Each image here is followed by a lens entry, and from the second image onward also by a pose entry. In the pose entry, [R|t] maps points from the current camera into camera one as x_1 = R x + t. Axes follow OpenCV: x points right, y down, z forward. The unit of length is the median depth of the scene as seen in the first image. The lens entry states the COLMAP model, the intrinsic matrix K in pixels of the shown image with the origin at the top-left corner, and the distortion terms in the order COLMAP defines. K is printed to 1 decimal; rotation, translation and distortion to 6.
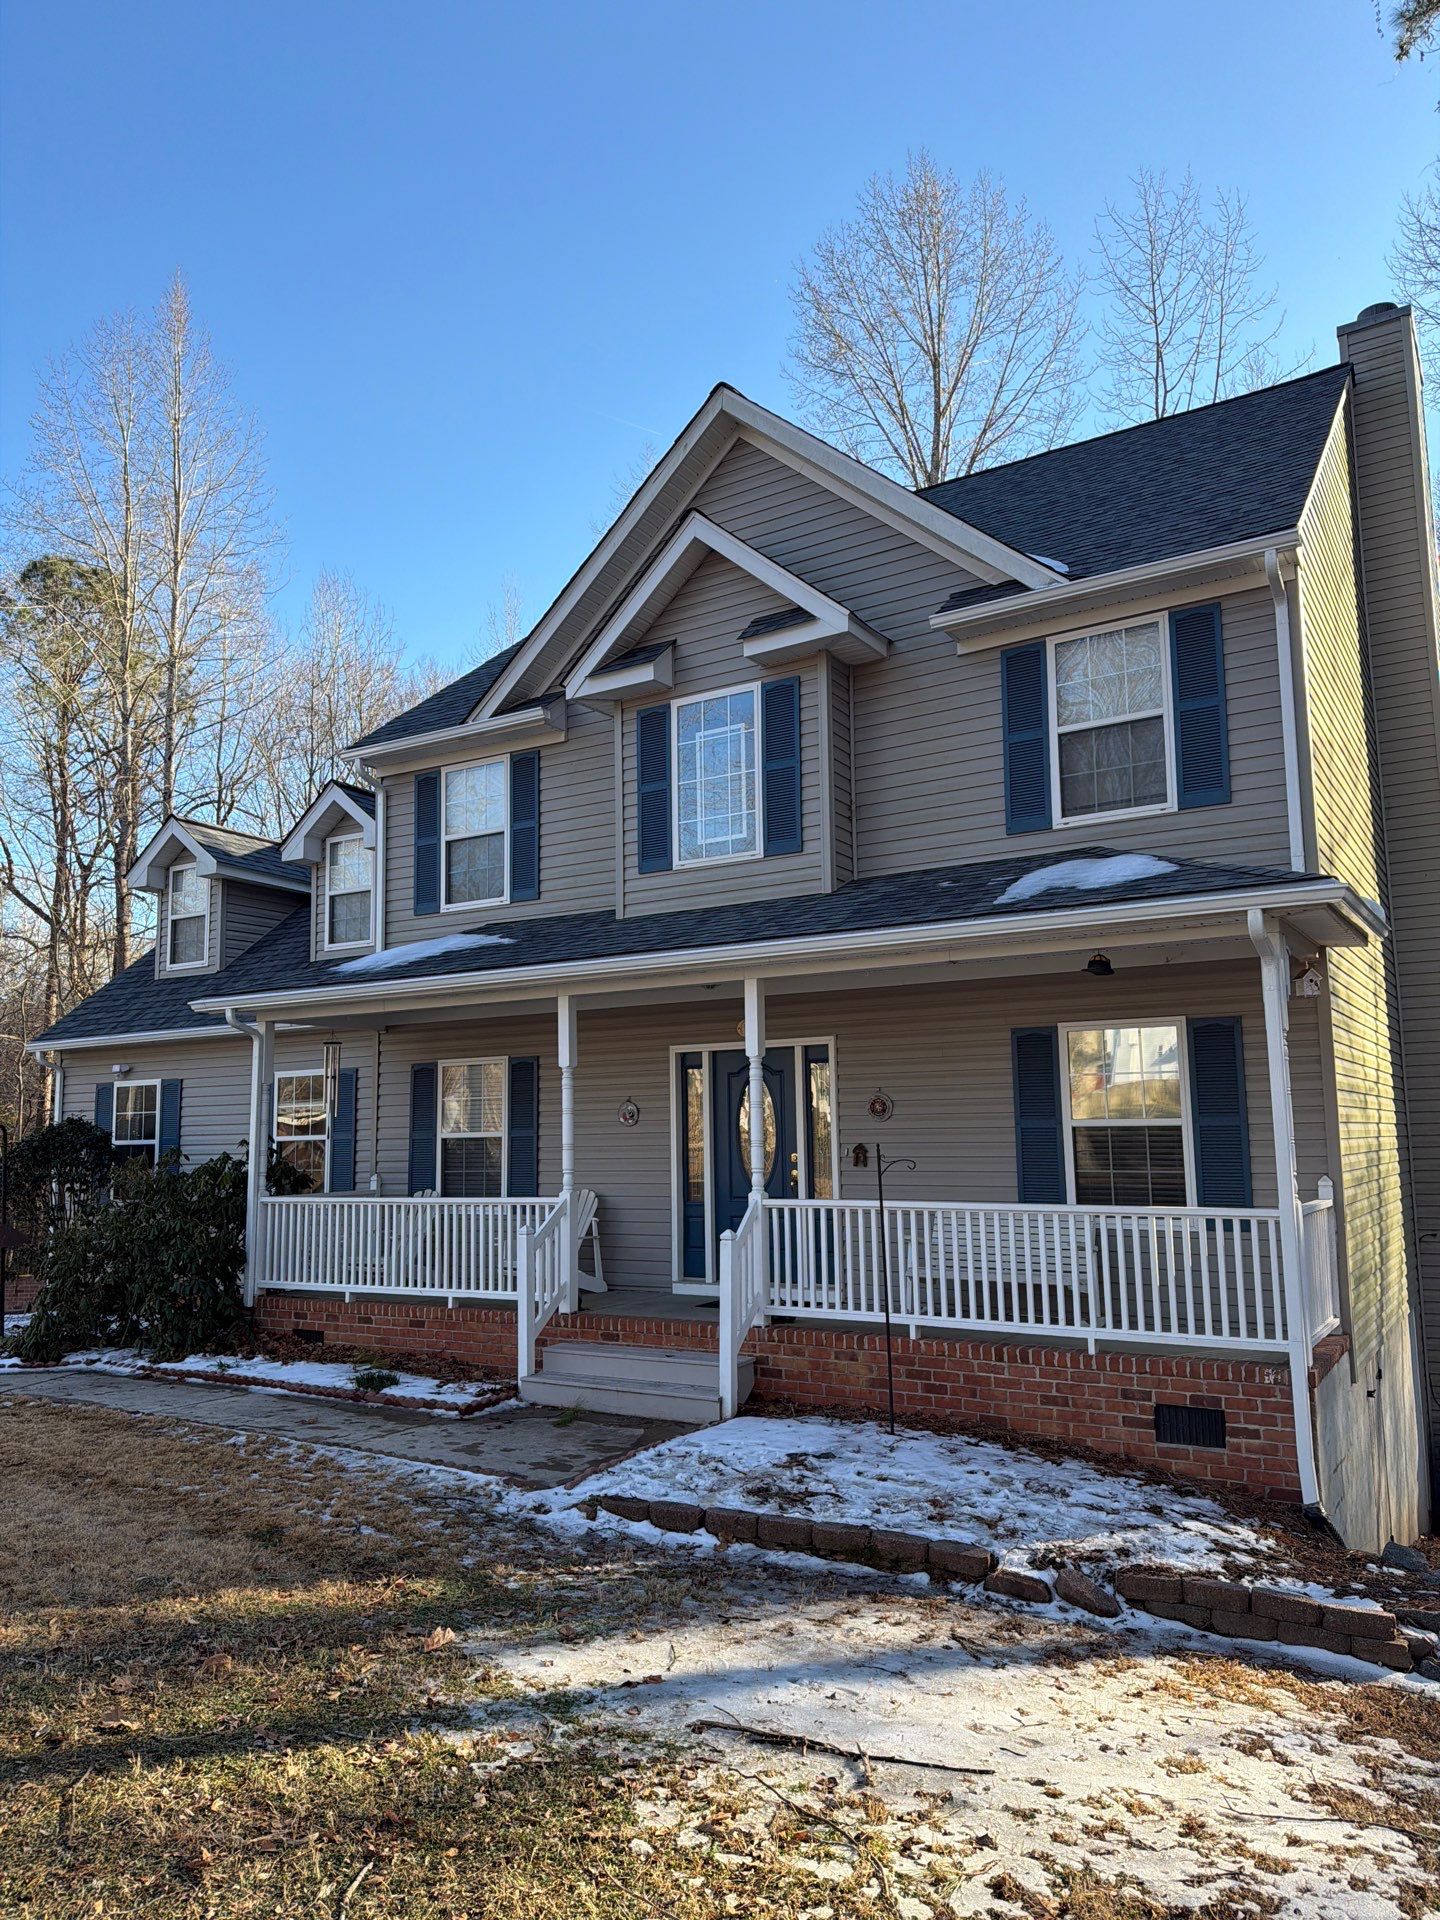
lens RADIAL K [[1353.2, 0, 729.5], [0, 1353.2, 957.4], [0, 0, 1]] dist [0.043396, -0.049470]
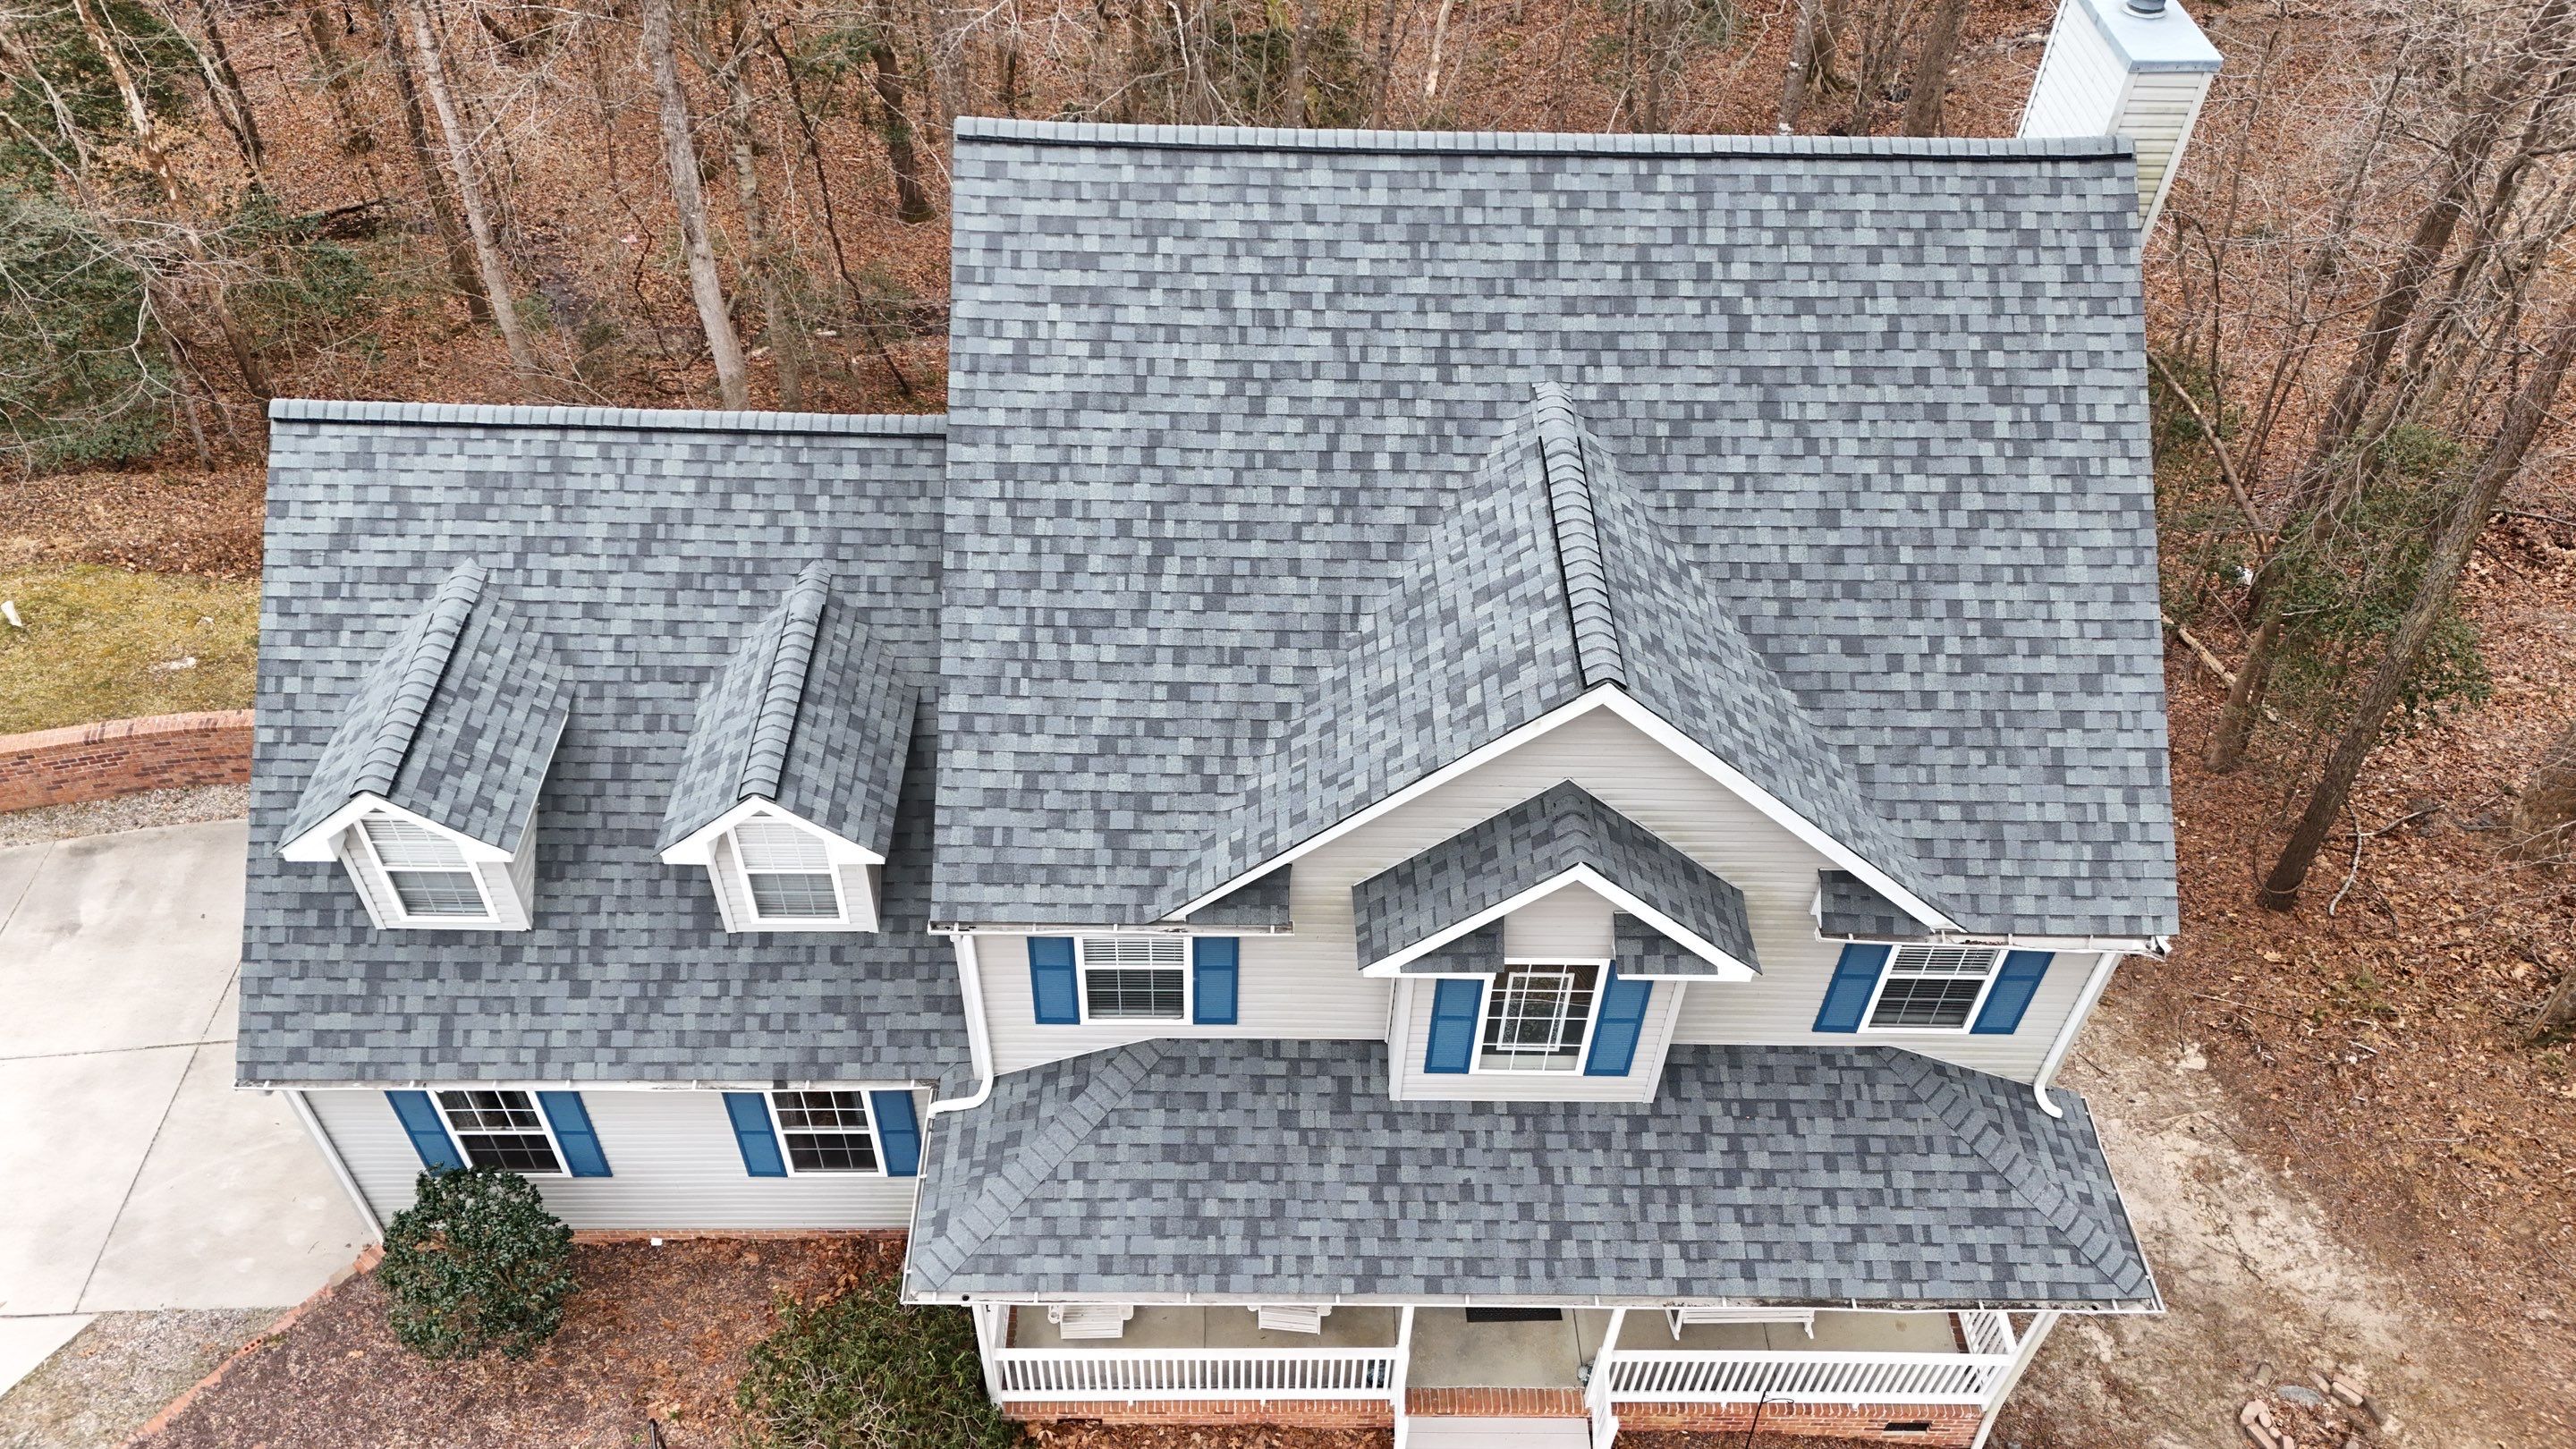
lens RADIAL K [[1887.9, 0, 1283.8], [0, 1887.9, 710.7], [0, 0, 1]] dist [0.073527, -0.082200]
pose [[0.845587, -0.343683, 0.408490, -0.659999], [-0.113152, 0.632422, 0.766315, -1.336933], [-0.521708, -0.694208, 0.495880, 0.659126]]
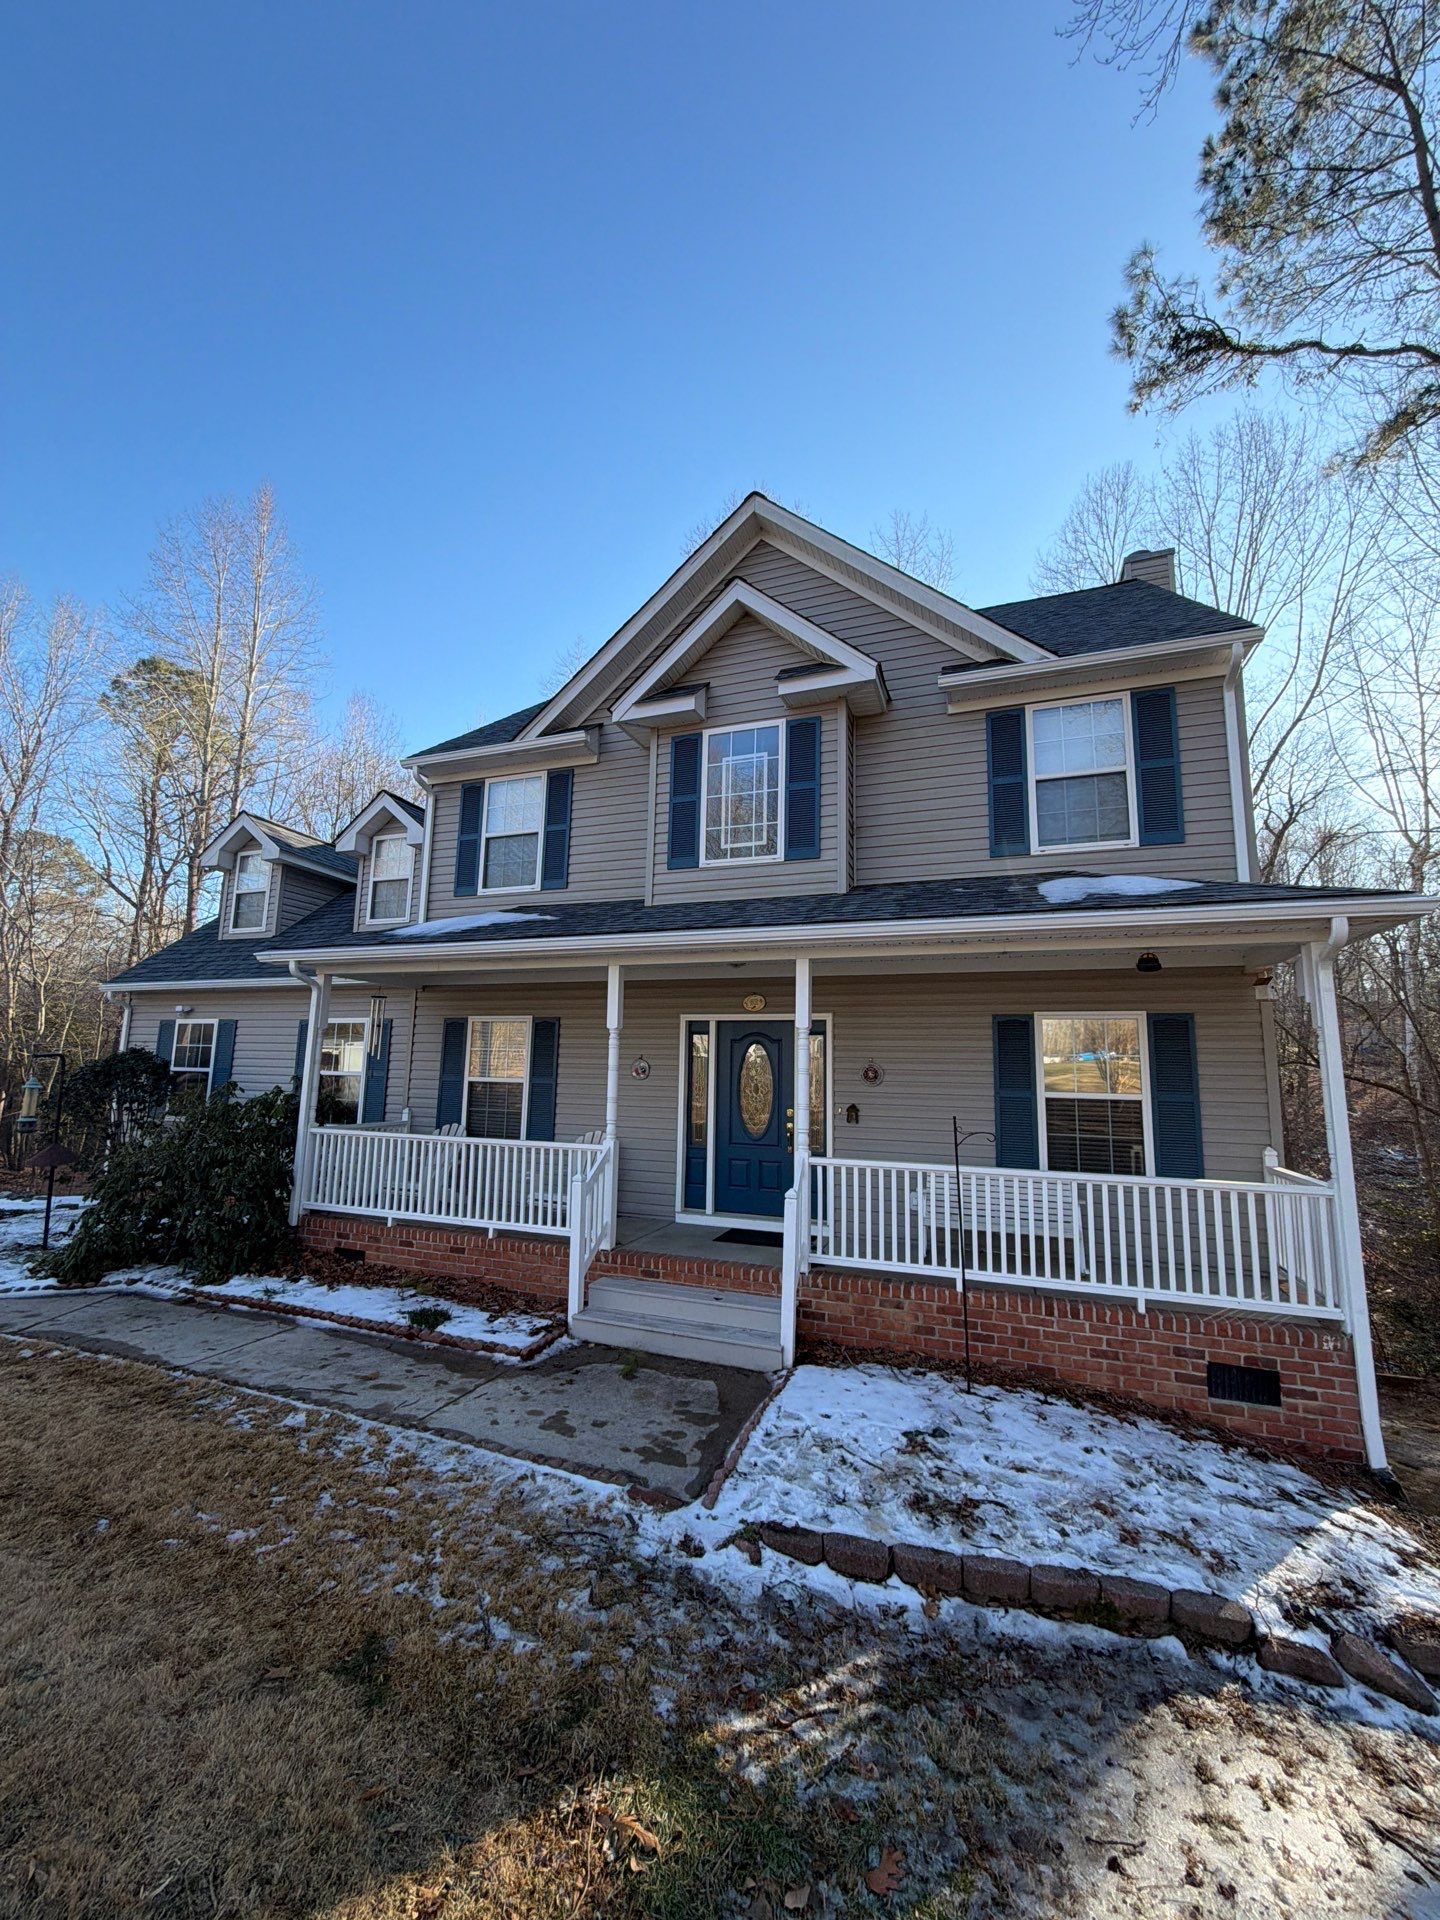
lens RADIAL K [[767.9, 0, 717.9], [0, 767.9, 956.3], [0, 0, 1]] dist [-0.008866, 0.003107]
pose [[0.980534, 0.065667, 0.185045, -0.162964], [-0.062430, 0.997778, -0.023270, 0.031482], [-0.186162, 0.011264, 0.982454, 0.361613]]
